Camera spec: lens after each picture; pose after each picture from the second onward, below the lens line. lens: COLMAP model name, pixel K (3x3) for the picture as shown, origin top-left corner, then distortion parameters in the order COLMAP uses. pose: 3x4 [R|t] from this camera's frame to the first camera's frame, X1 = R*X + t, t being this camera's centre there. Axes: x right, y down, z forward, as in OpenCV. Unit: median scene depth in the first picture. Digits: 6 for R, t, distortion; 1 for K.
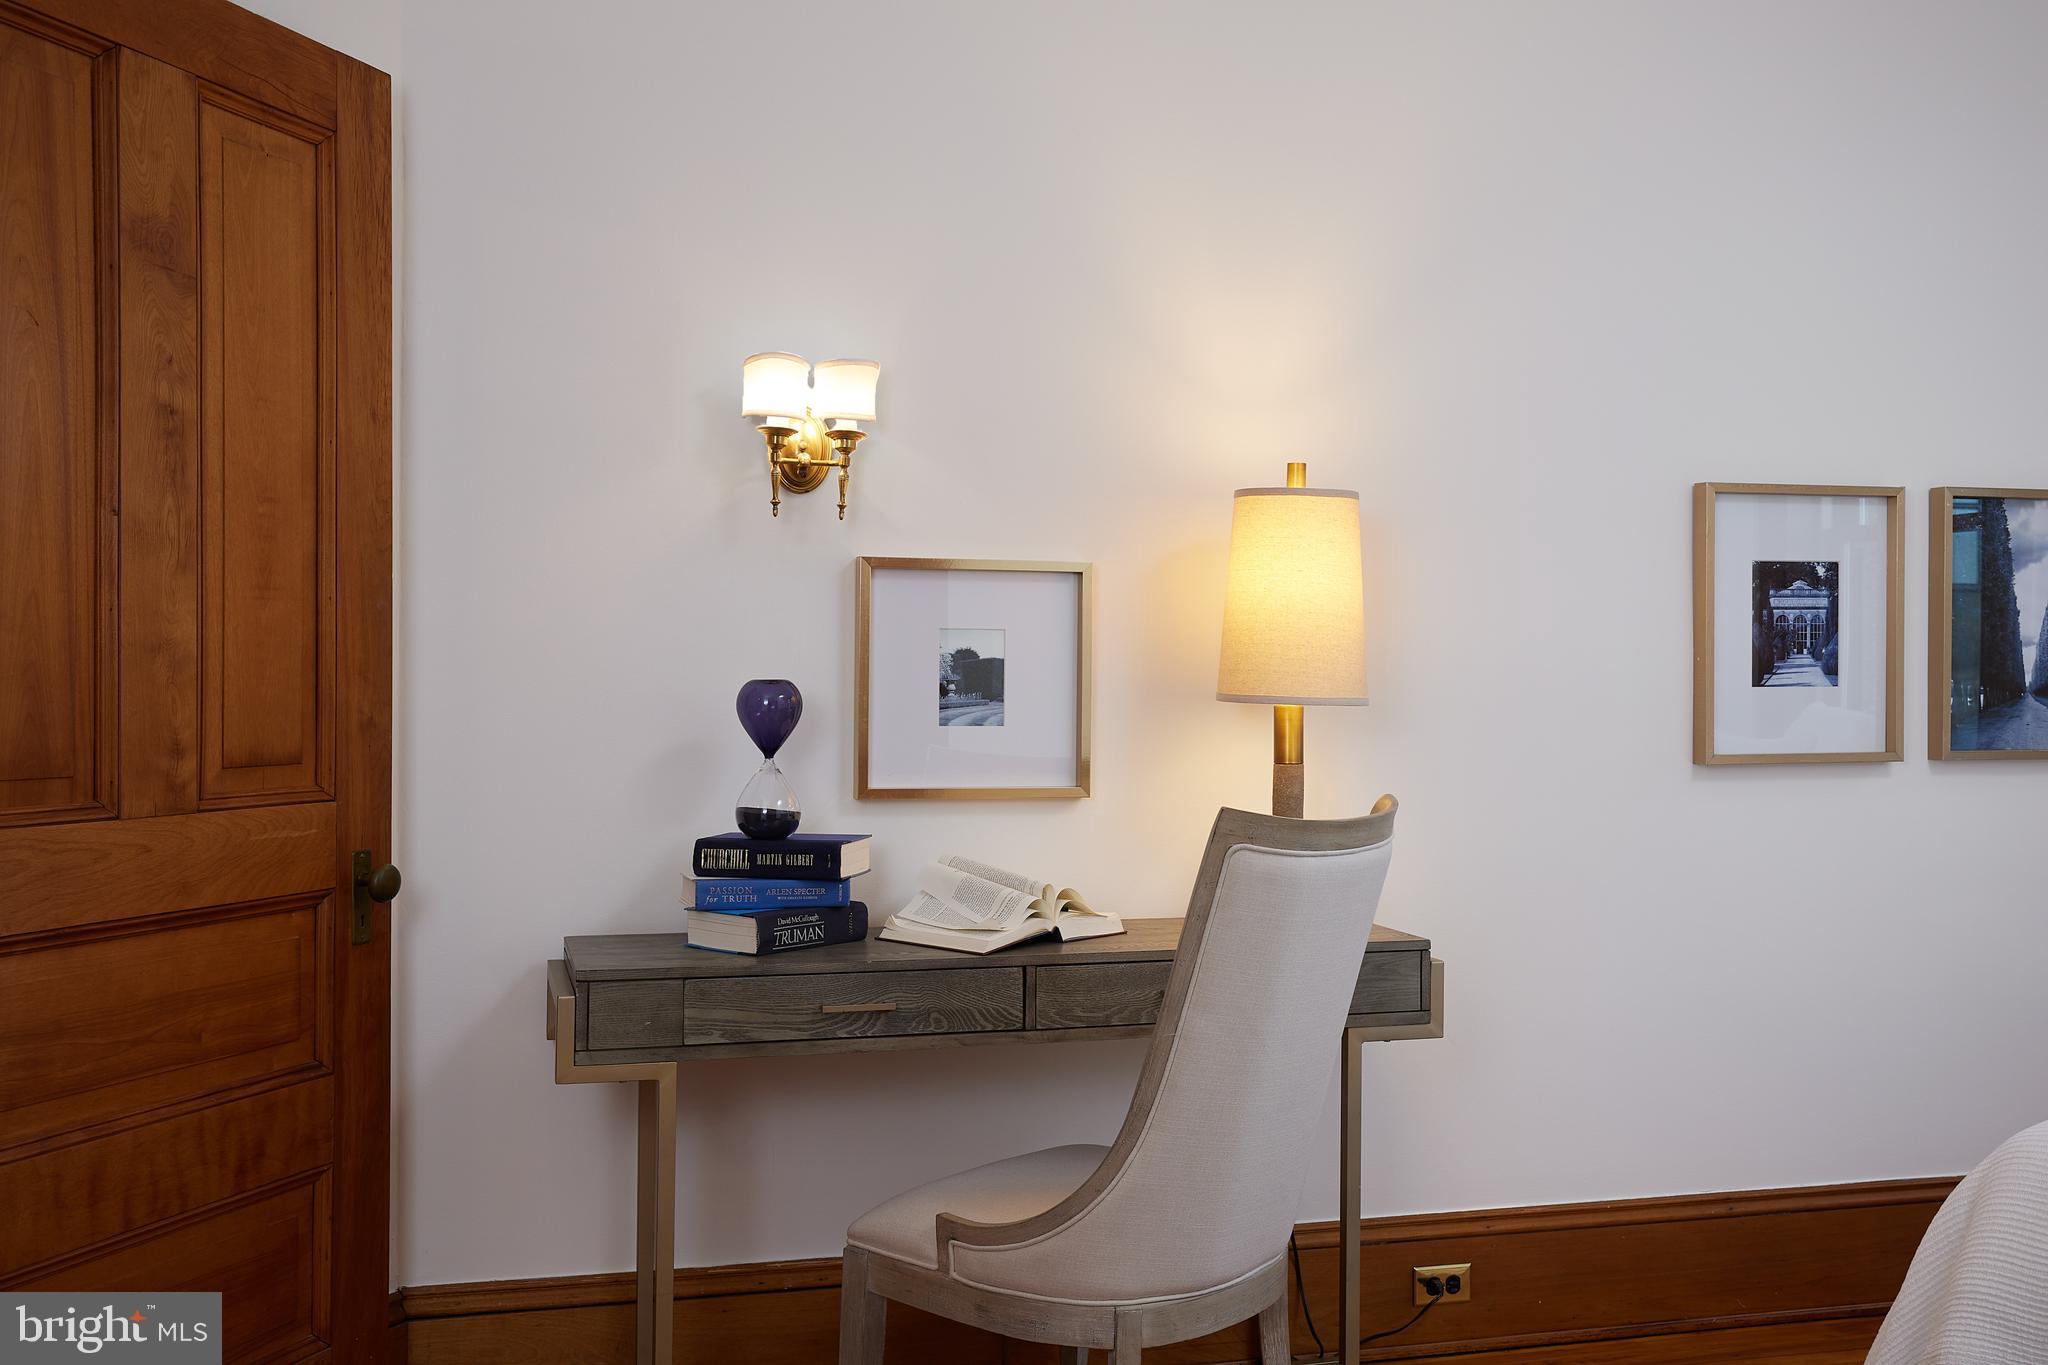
lens RADIAL K [[1966.9, 0, 1014.8], [0, 1966.9, 669.9], [0, 0, 1]] dist [0.092899, 0.000000]
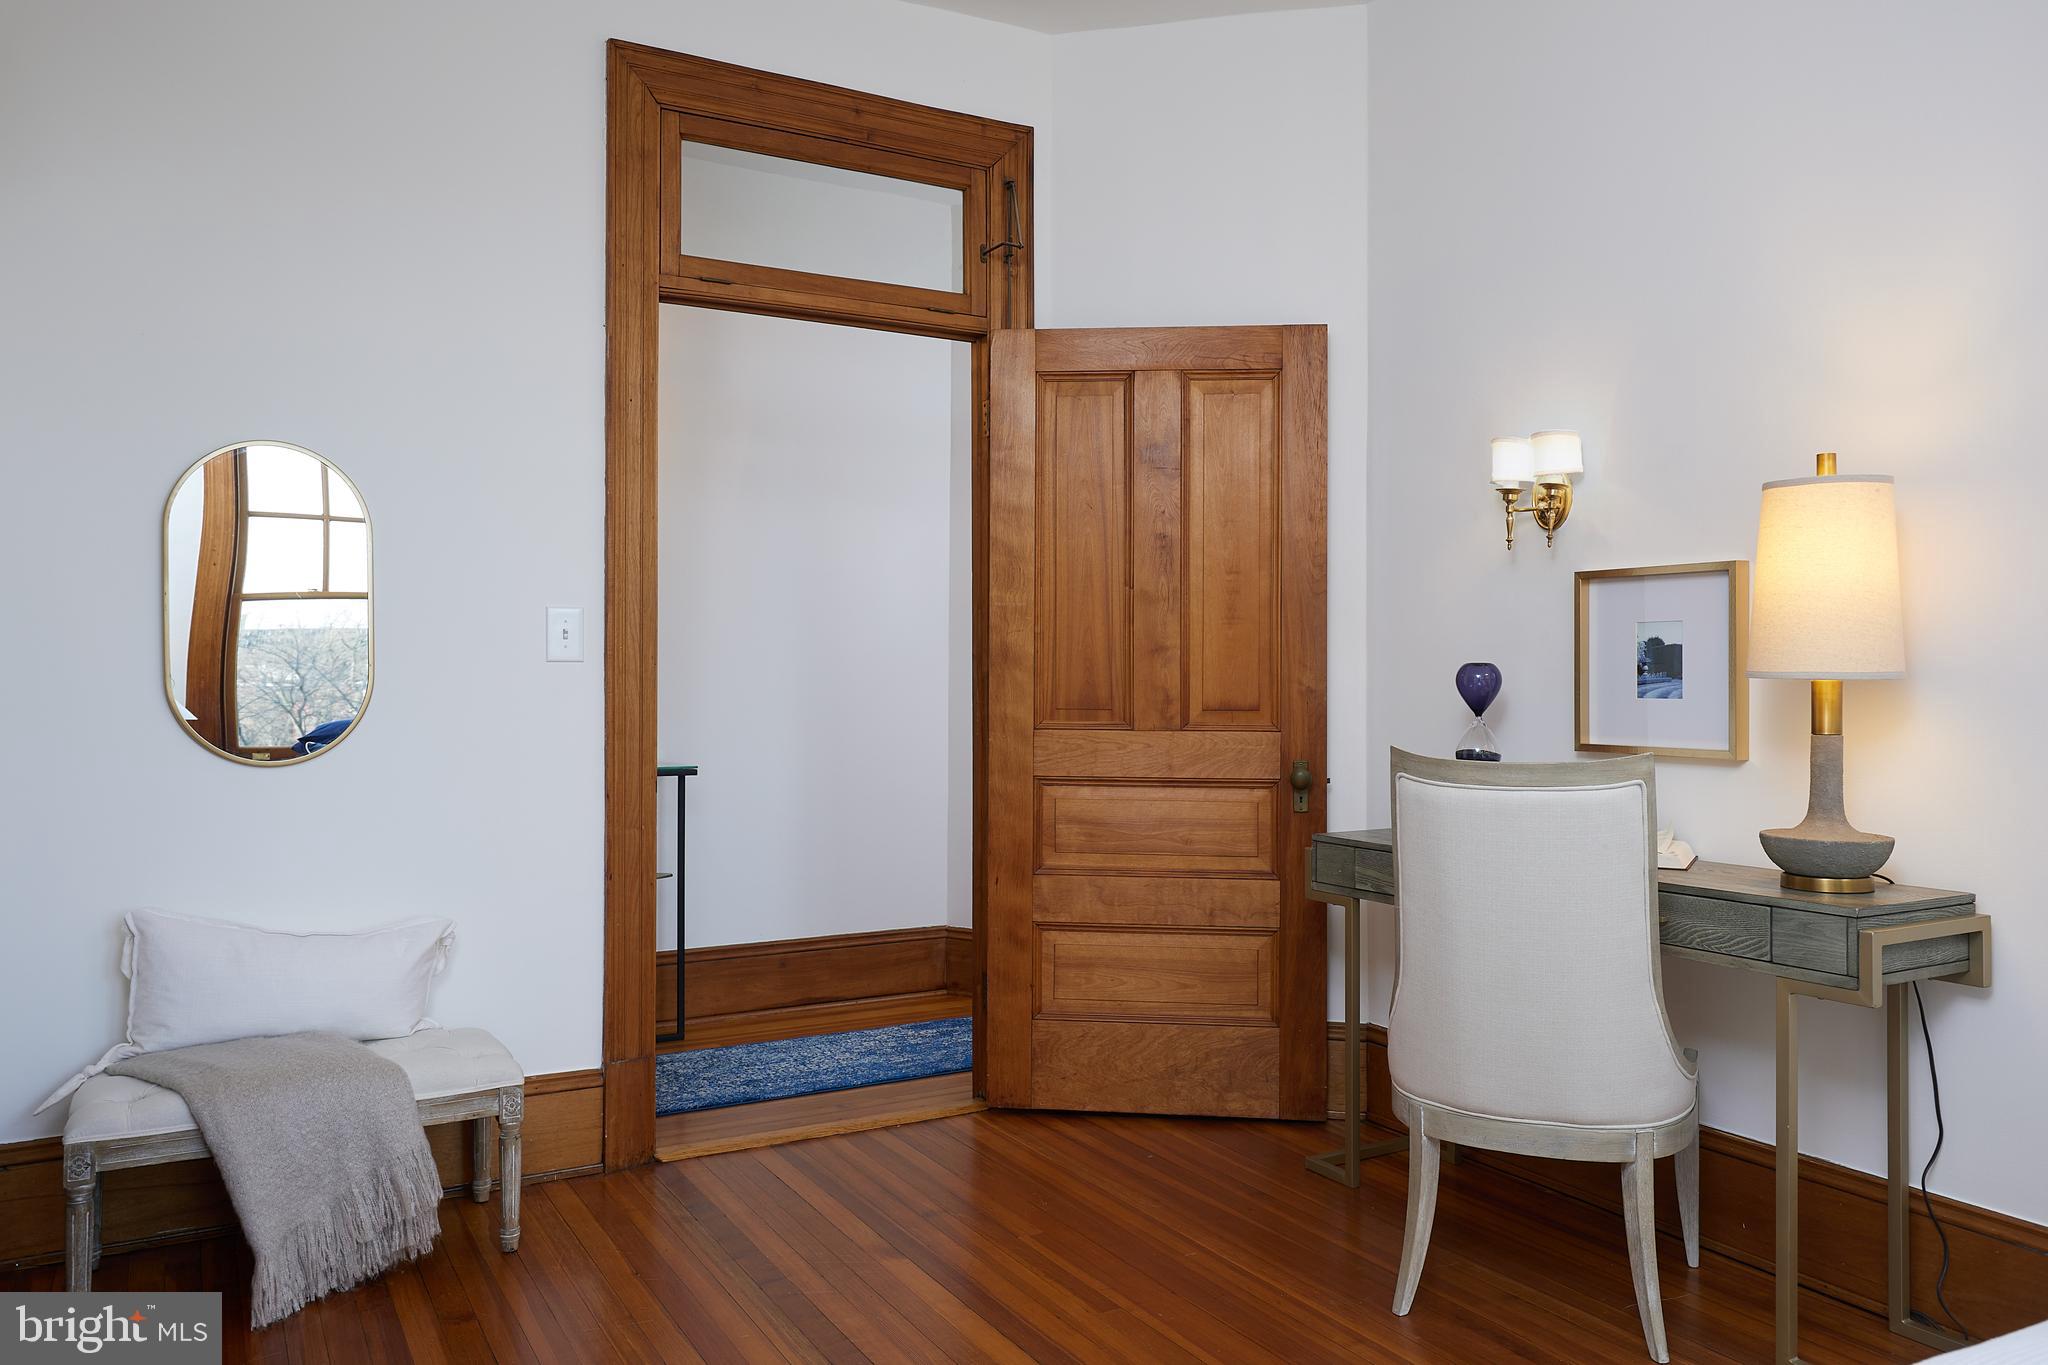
lens RADIAL K [[1579.9, 0, 1030.1], [0, 1579.9, 667.6], [0, 0, 1]] dist [0.007883, 0.010333]
pose [[0.225741, -0.012970, -0.974101, 0.943446], [0.000811, 0.999914, -0.013126, 0.023544], [0.974187, 0.002174, 0.225732, 0.410984]]
